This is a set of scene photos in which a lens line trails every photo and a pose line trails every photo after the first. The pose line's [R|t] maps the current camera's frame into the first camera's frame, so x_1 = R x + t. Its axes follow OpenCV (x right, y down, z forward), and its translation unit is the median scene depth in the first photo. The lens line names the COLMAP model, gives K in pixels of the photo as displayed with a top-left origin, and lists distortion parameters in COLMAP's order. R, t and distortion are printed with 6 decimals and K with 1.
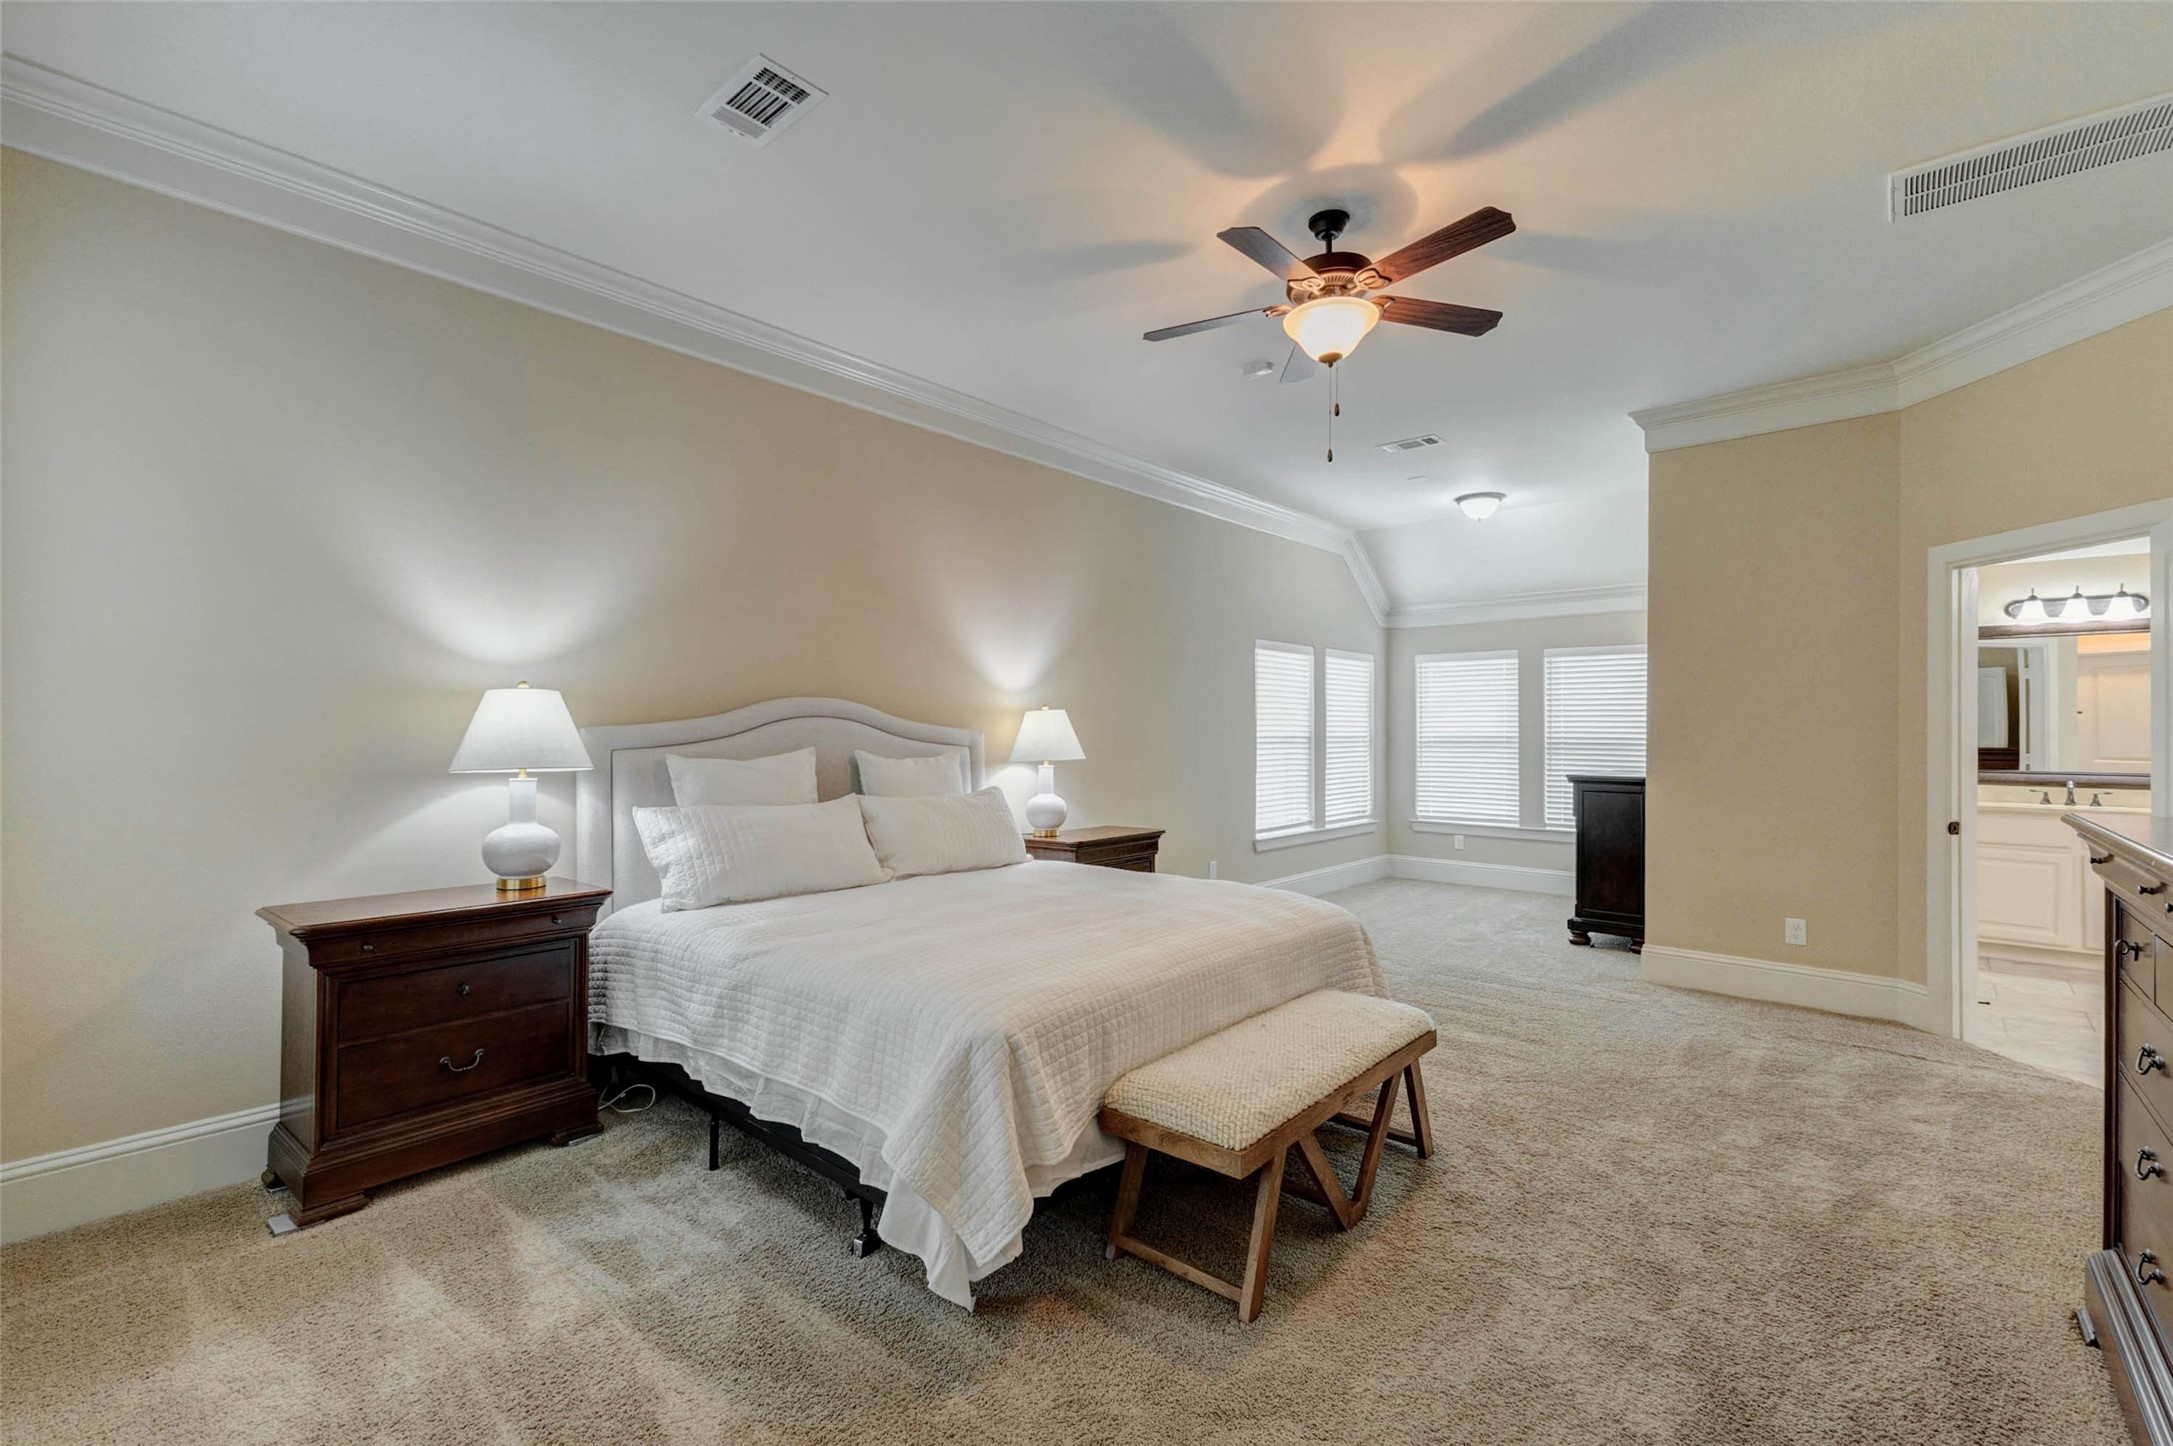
lens RADIAL K [[963.4, 0, 1078.2], [0, 963.4, 730.6], [0, 0, 1]] dist [0.000344, -0.000115]
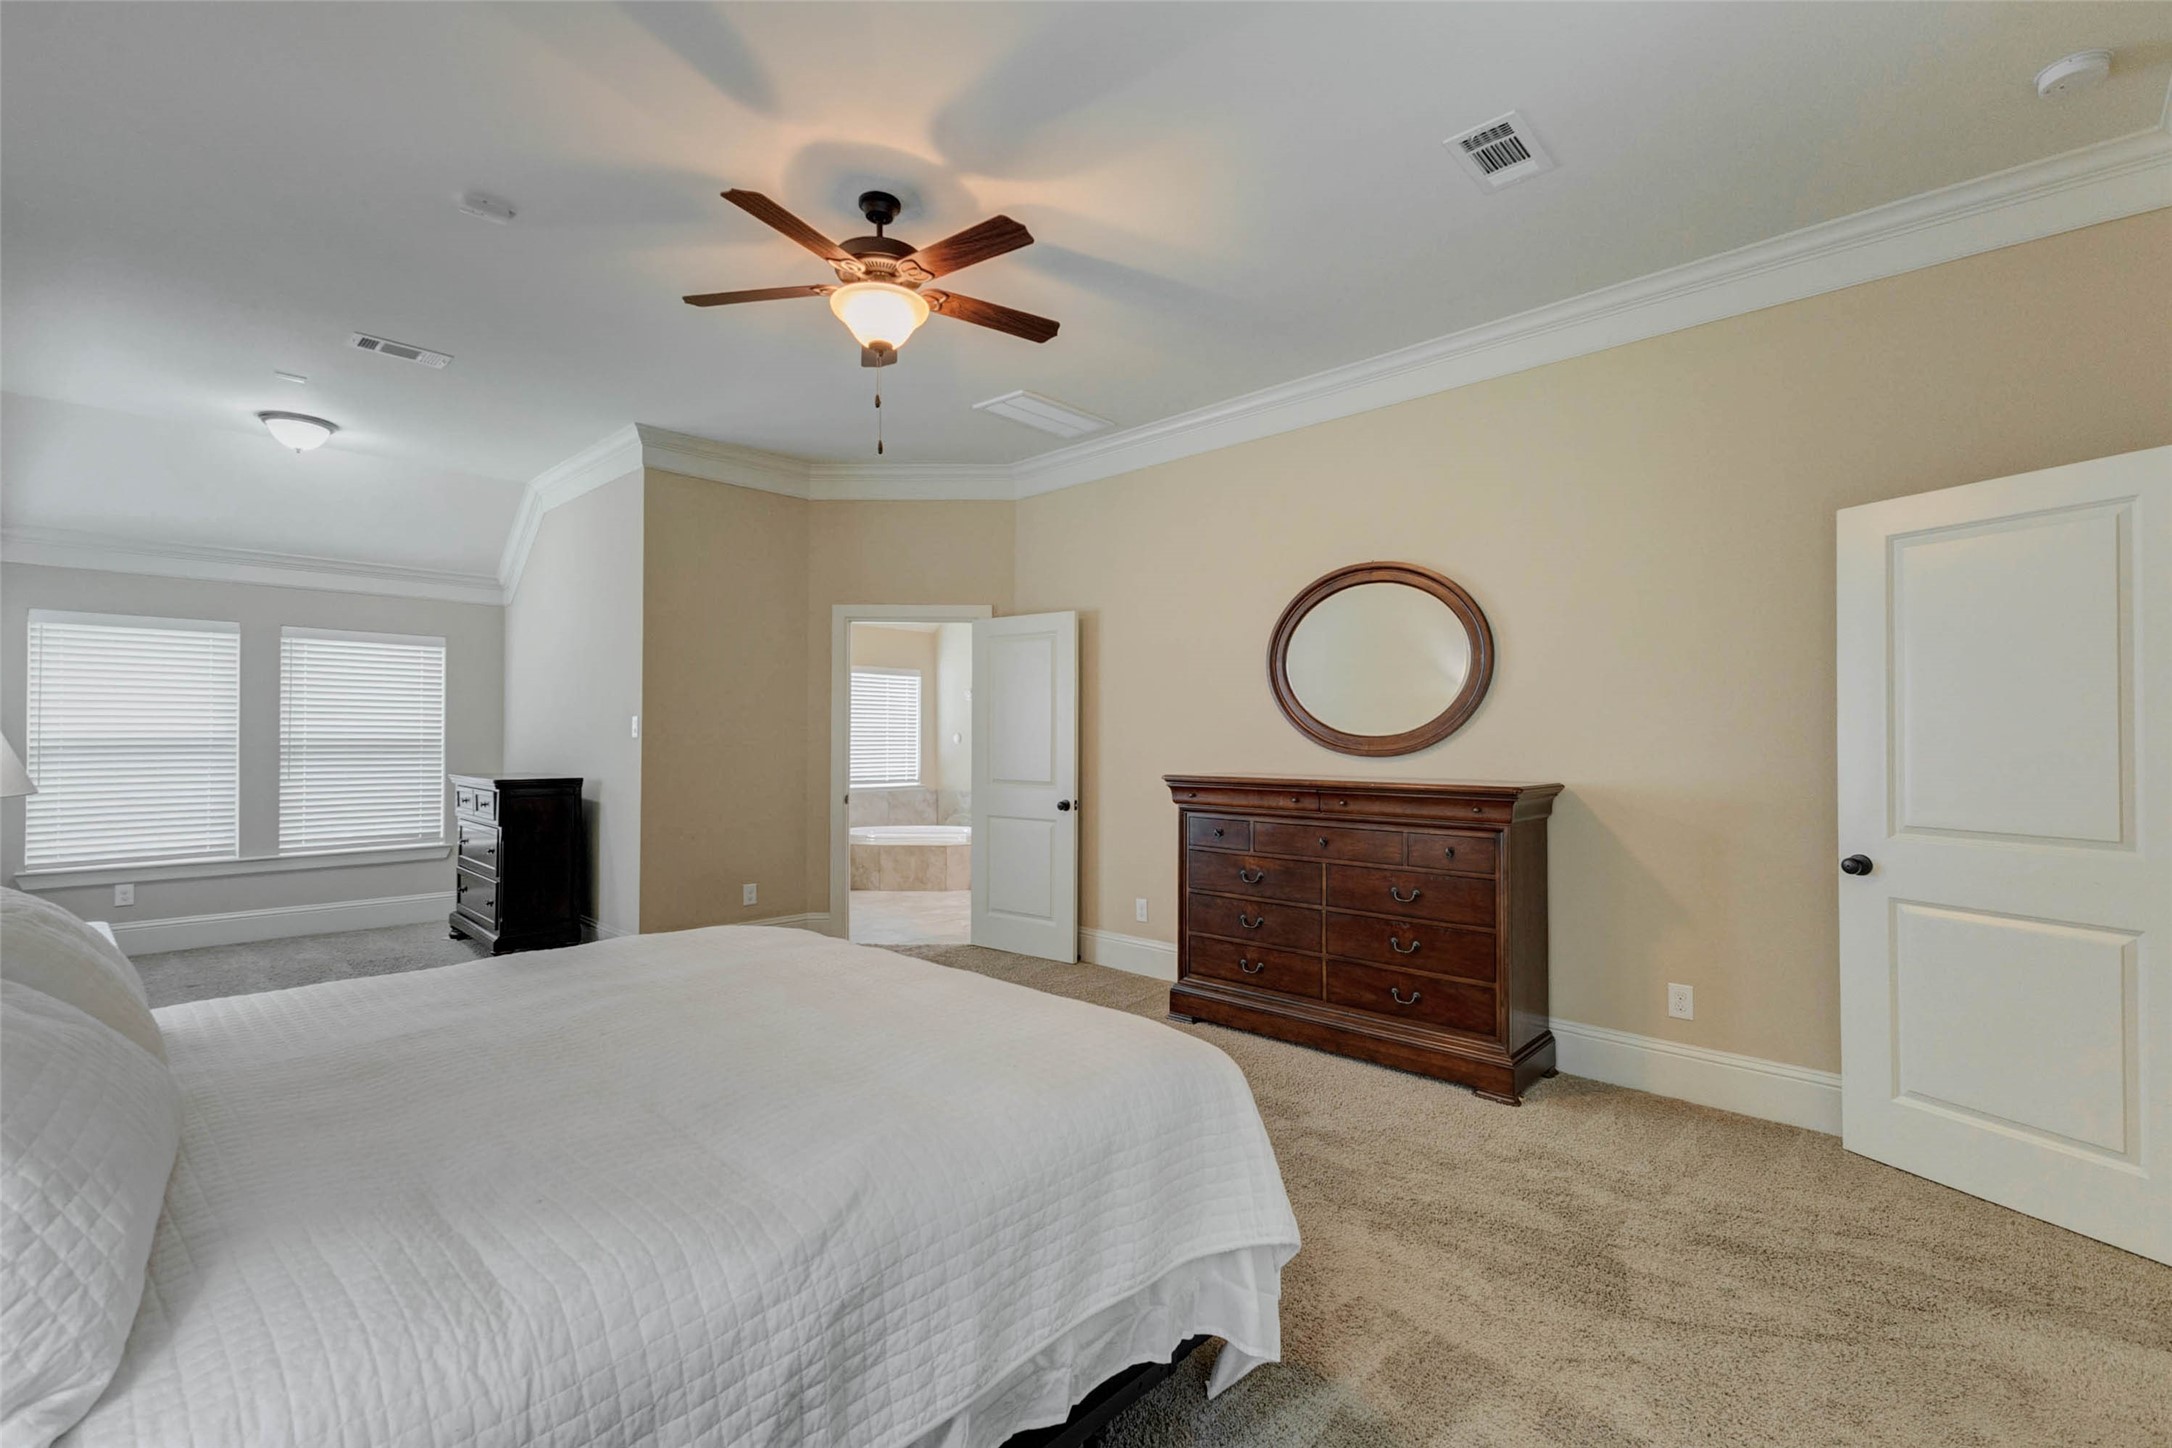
lens RADIAL K [[948.4, 0, 1112.9], [0, 948.4, 723.5], [0, 0, 1]] dist [0.000074, -0.000711]
pose [[0.014012, 0.011435, 0.999836, -0.310535], [-0.002719, 0.999931, -0.011398, 0.000828], [-0.999898, -0.002559, 0.014042, 0.341855]]
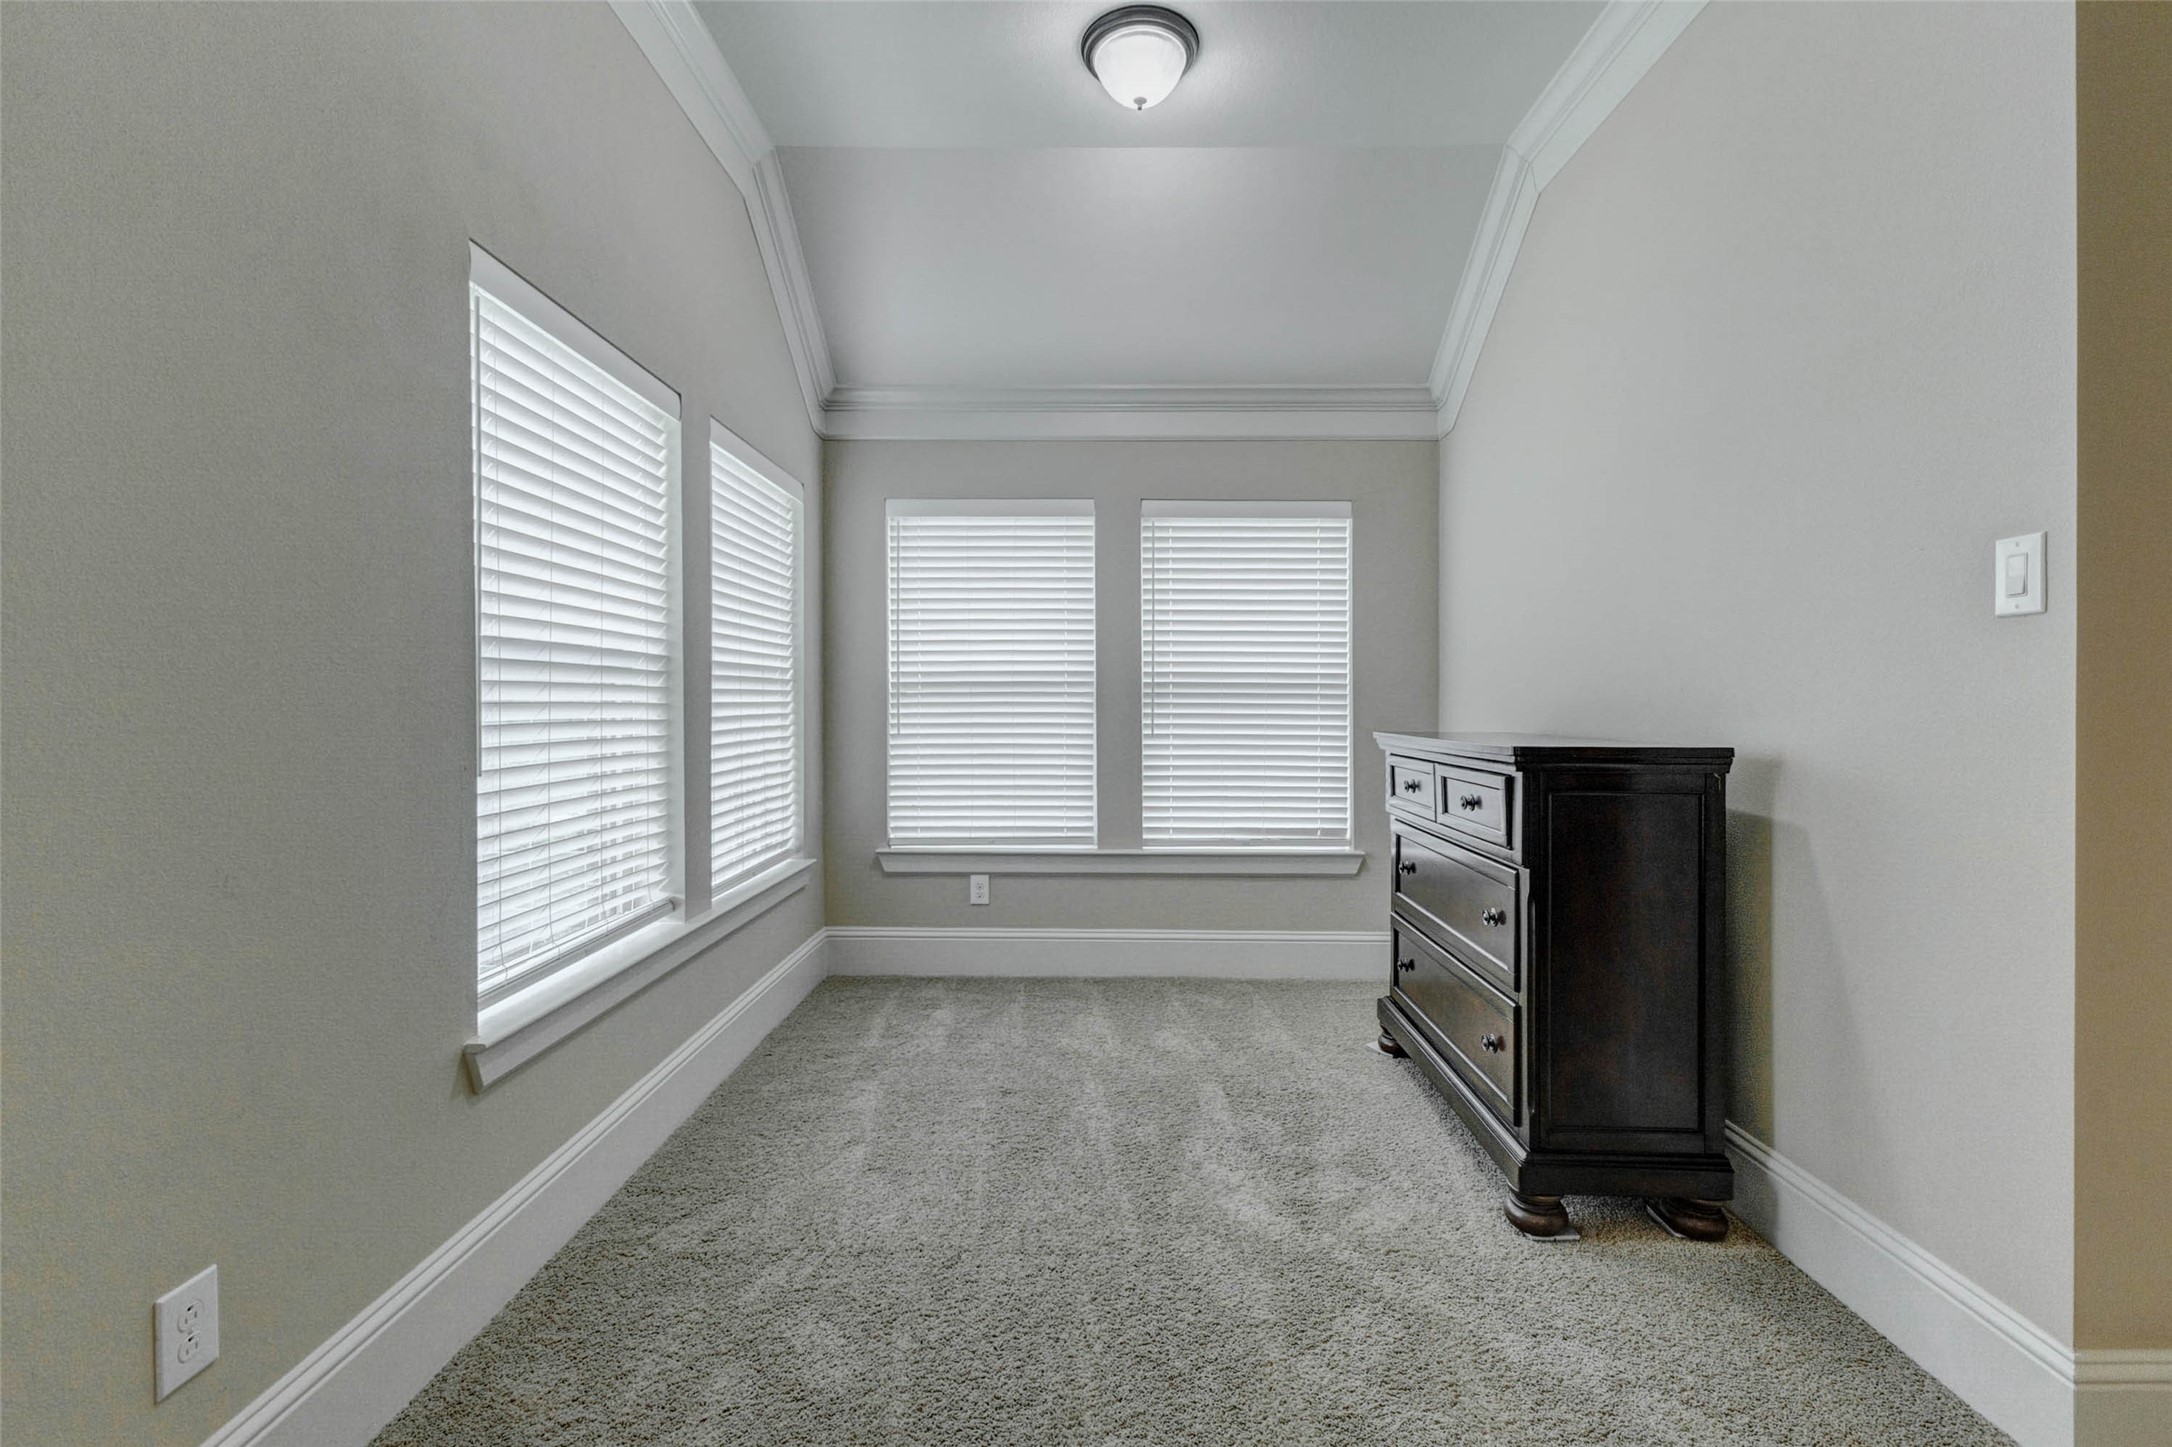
lens RADIAL K [[937.1, 0, 1086.0], [0, 937.1, 723.5], [0, 0, 1]] dist [0.001967, 0.000104]
pose [[0.749012, -0.015523, 0.662375, 0.143066], [0.001046, 0.999752, 0.022247, 0.024677], [-0.662556, -0.015971, 0.748842, 0.712029]]
